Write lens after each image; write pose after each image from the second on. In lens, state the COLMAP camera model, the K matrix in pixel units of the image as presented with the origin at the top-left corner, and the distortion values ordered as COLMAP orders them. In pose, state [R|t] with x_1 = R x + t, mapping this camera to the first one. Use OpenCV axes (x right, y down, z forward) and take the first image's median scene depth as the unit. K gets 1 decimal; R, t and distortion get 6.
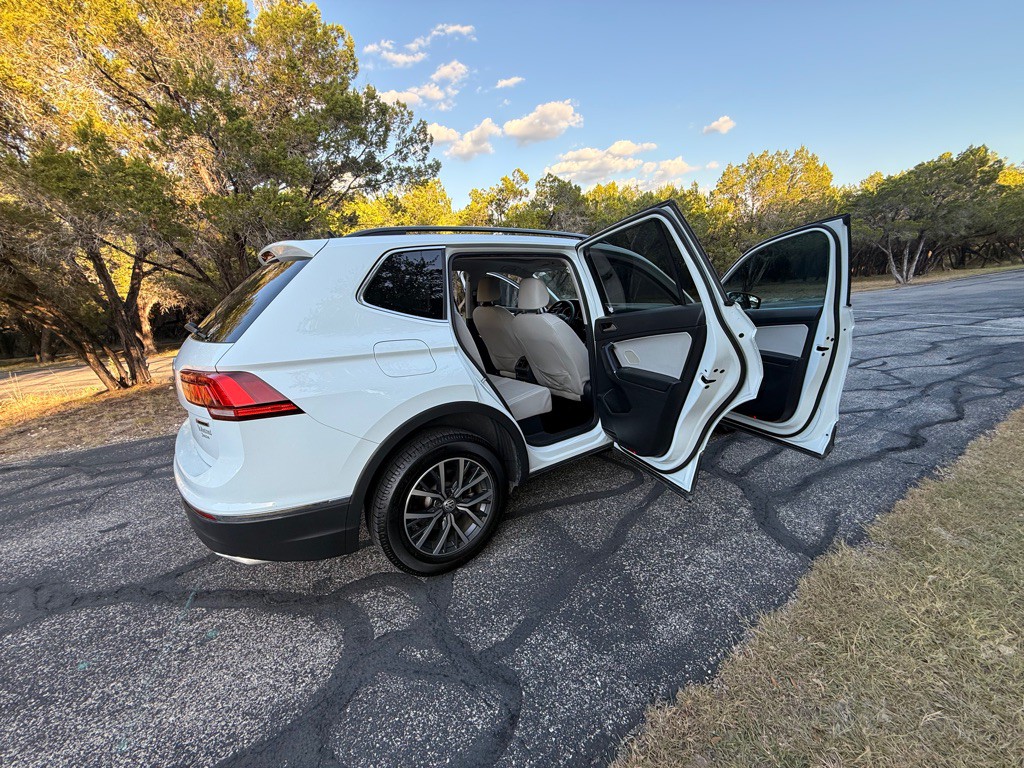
lens RADIAL K [[410.7, 0, 507.9], [0, 410.7, 382.4], [0, 0, 1]] dist [-0.005643, 0.000998]
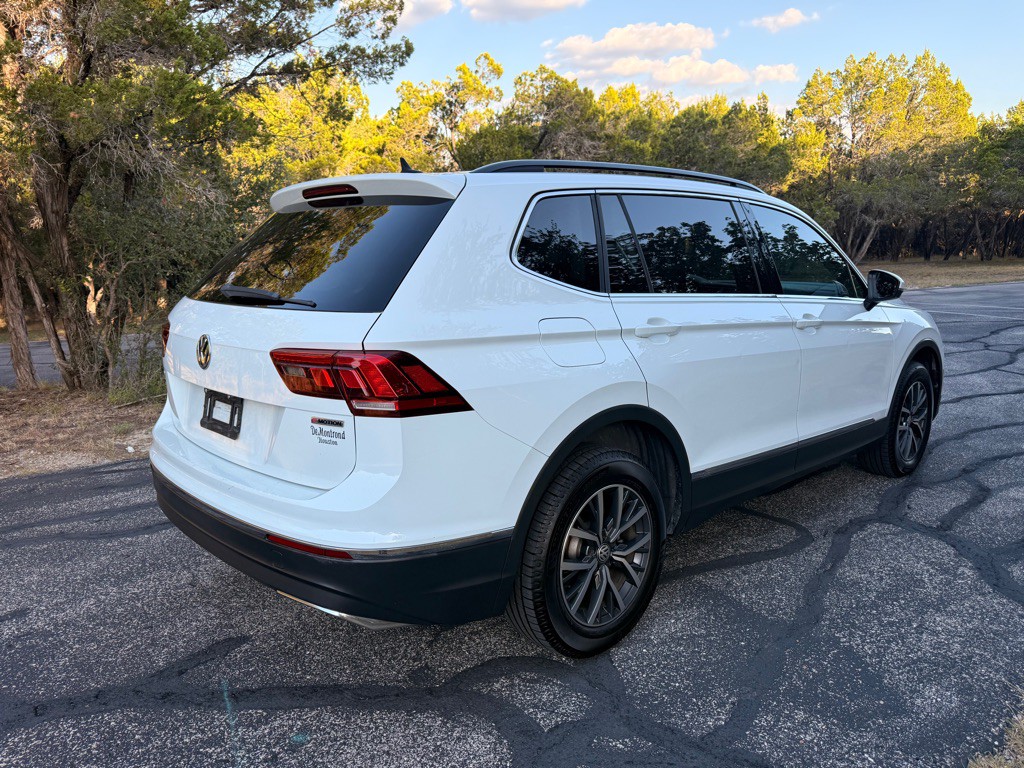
lens RADIAL K [[727.1, 0, 512.6], [0, 727.1, 386.7], [0, 0, 1]] dist [0.008579, -0.014994]
pose [[0.992807, 0.018555, 0.118281, -0.420391], [-0.013061, 0.998807, -0.047057, 0.067784], [-0.119013, 0.045173, 0.991865, -0.212884]]
